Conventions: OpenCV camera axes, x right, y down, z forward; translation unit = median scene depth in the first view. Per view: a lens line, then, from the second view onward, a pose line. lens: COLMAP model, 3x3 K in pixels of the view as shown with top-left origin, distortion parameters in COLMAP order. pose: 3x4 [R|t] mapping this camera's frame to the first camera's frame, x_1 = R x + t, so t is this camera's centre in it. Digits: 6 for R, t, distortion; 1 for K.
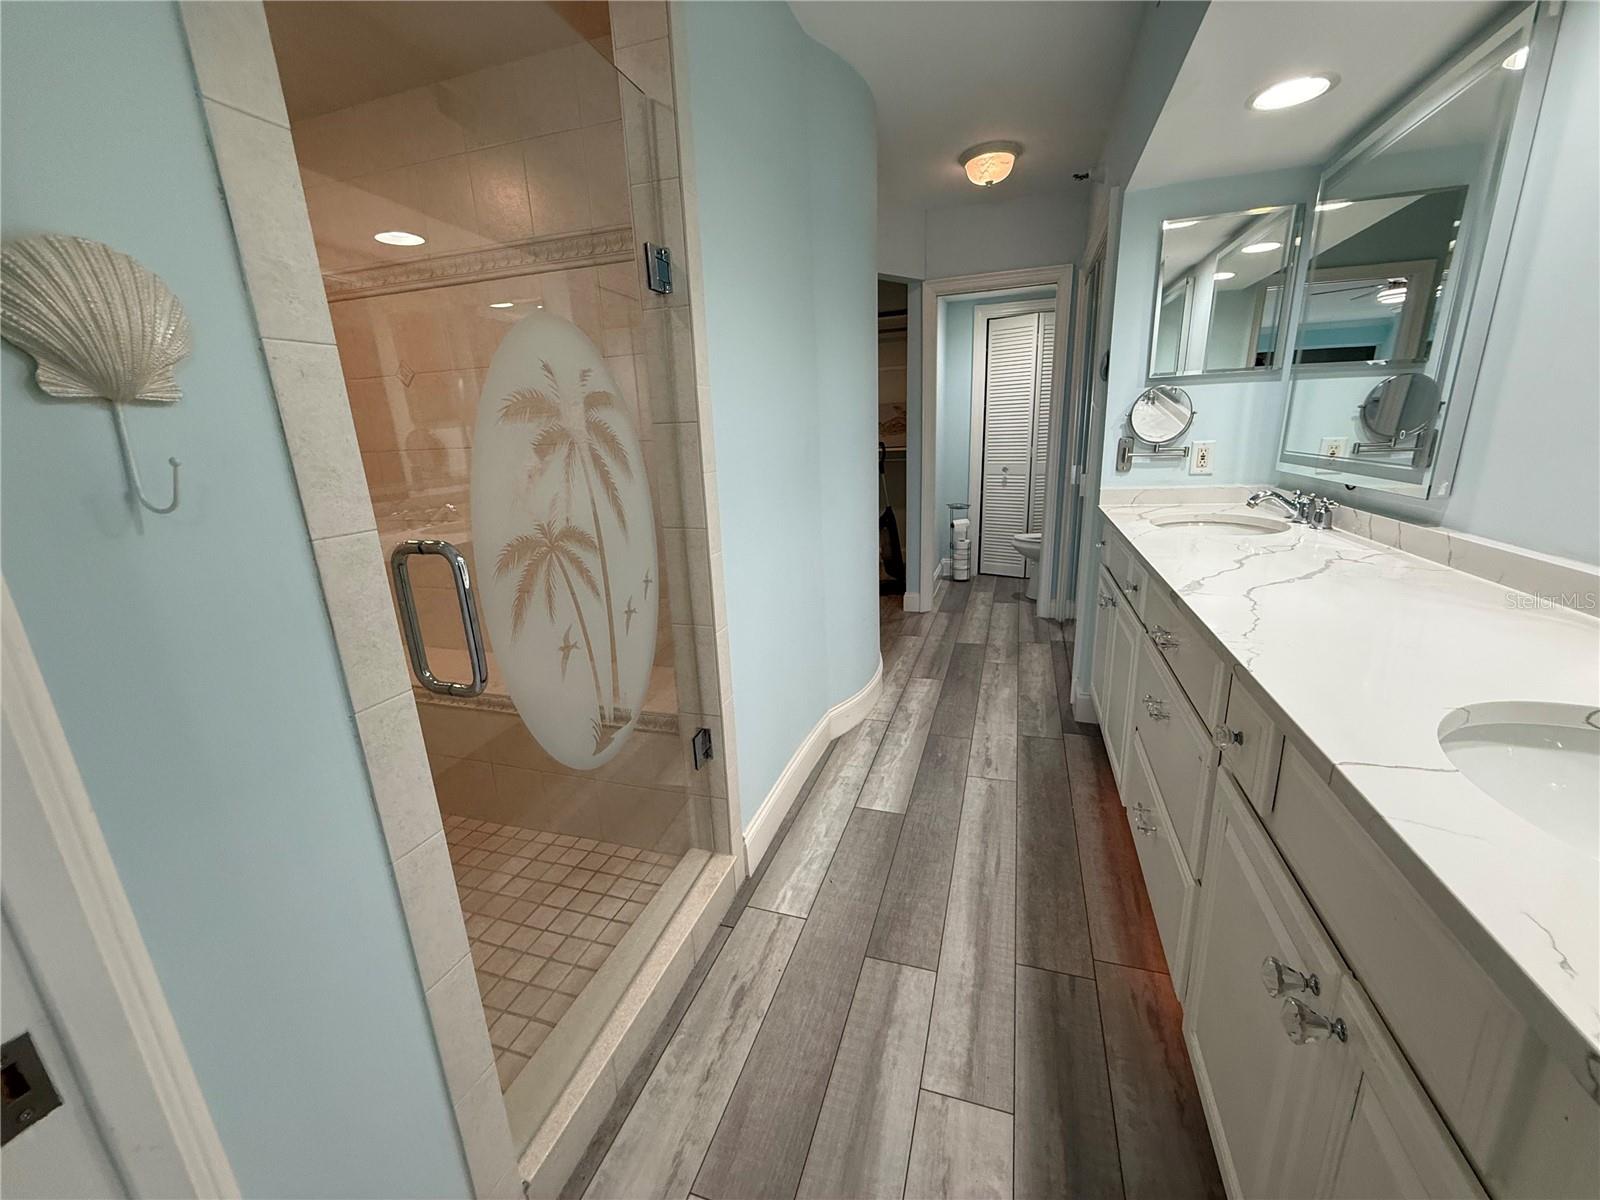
lens RADIAL K [[634.5, 0, 797.6], [0, 634.5, 604.2], [0, 0, 1]] dist [-0.001220, -0.000024]
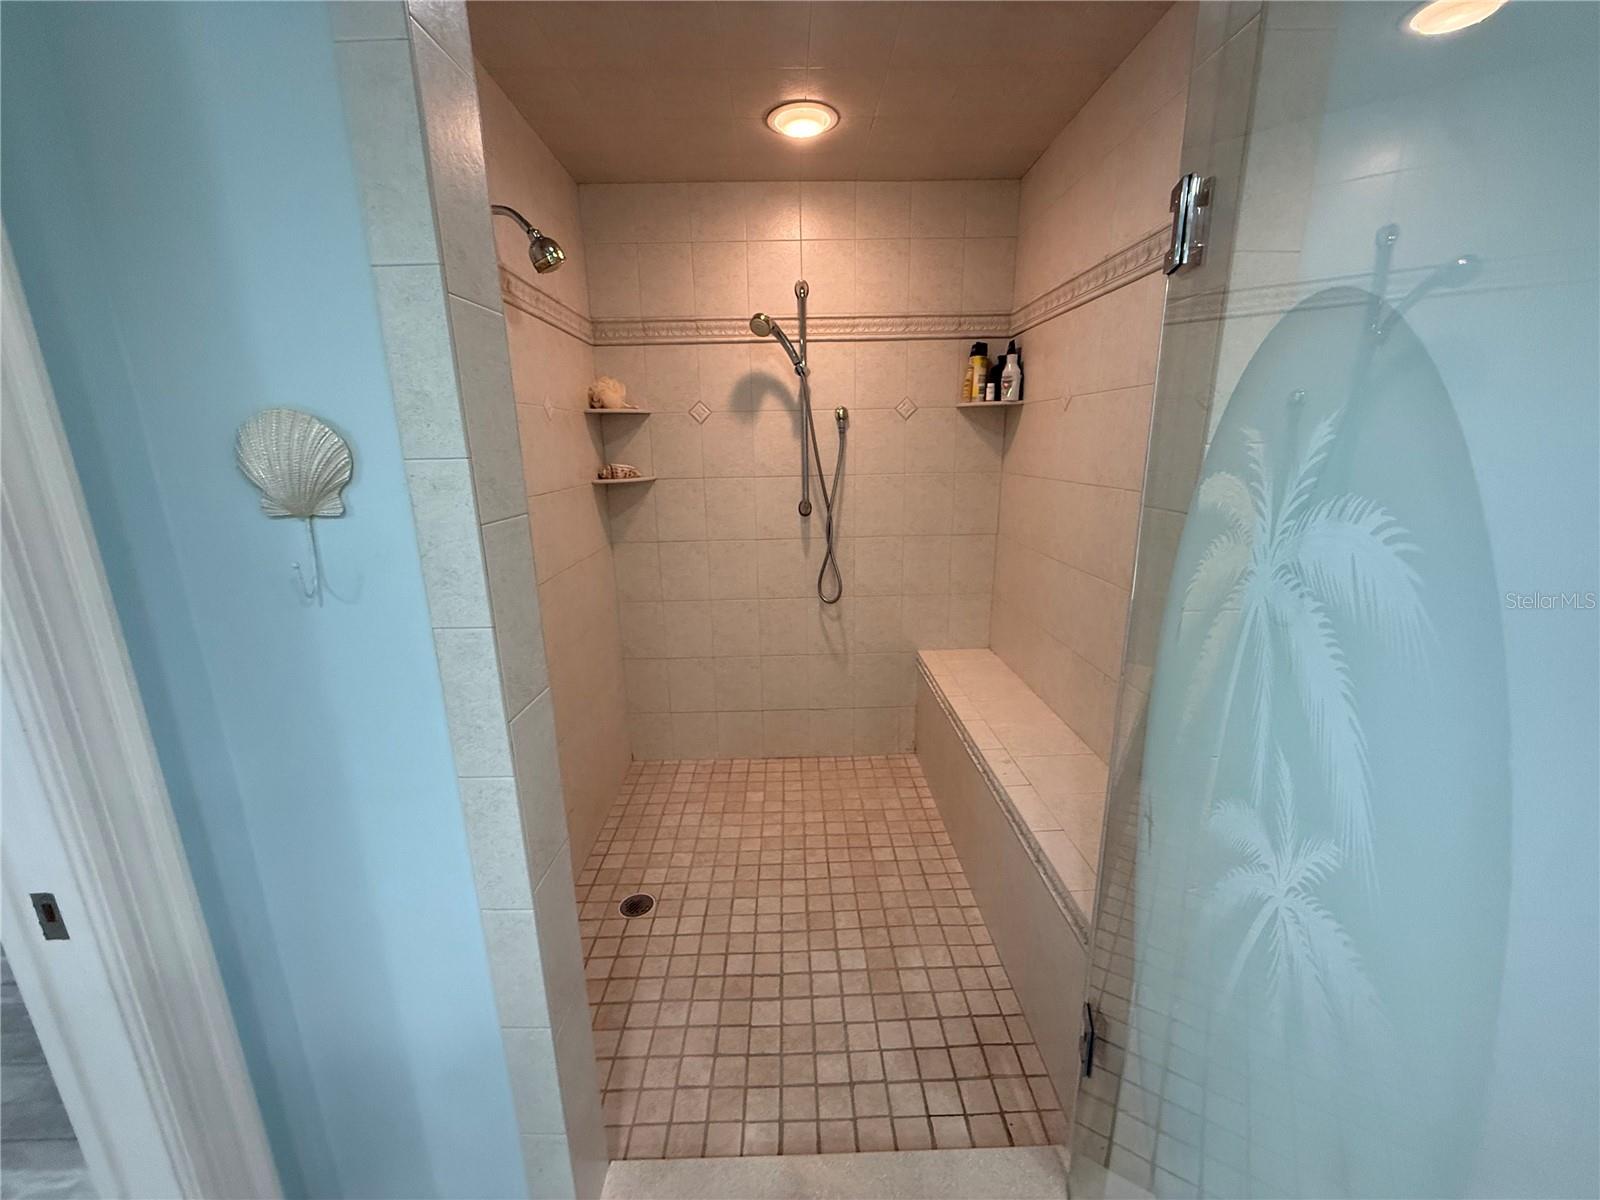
lens RADIAL K [[634.5, 0, 797.6], [0, 634.5, 604.2], [0, 0, 1]] dist [-0.001220, -0.000024]
pose [[0.338825, 0.259959, -0.904223, 0.455135], [-0.243418, 0.952569, 0.182646, -0.481373], [0.908815, 0.158219, 0.386033, 1.080865]]
